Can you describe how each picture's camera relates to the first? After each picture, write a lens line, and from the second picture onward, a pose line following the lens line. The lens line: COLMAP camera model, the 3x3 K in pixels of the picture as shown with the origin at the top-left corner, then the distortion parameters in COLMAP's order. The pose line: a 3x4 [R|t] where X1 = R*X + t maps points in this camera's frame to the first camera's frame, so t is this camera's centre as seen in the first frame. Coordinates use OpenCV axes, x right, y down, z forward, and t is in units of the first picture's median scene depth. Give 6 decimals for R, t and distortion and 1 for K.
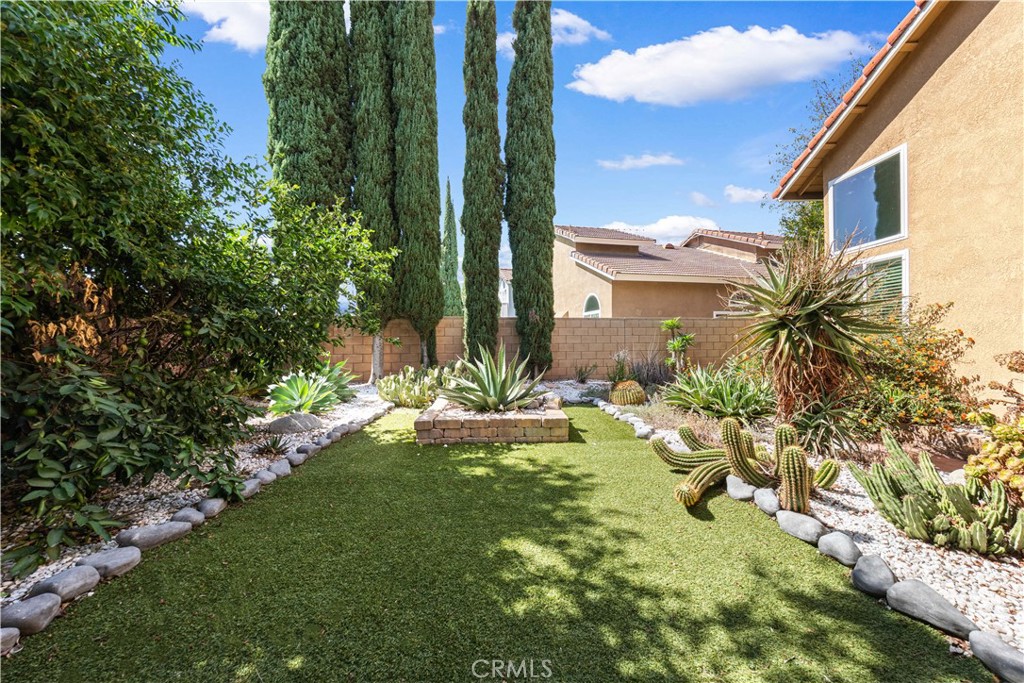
lens RADIAL K [[381.6, 0, 522.8], [0, 381.6, 344.2], [0, 0, 1]] dist [0.013606, -0.001095]
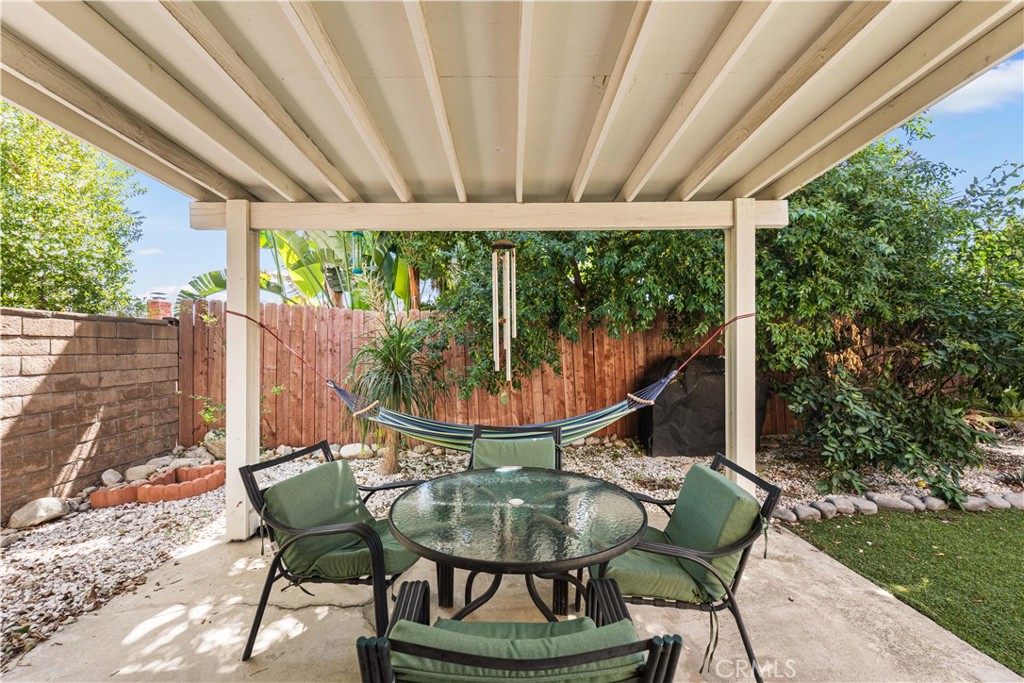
lens RADIAL K [[419.5, 0, 522.2], [0, 419.5, 344.2], [0, 0, 1]] dist [0.009495, -0.000543]
pose [[0.029125, -0.013689, -0.999482, 0.550667], [0.003654, 0.999901, -0.013588, -0.085843], [0.999569, -0.003256, 0.029172, -0.387011]]
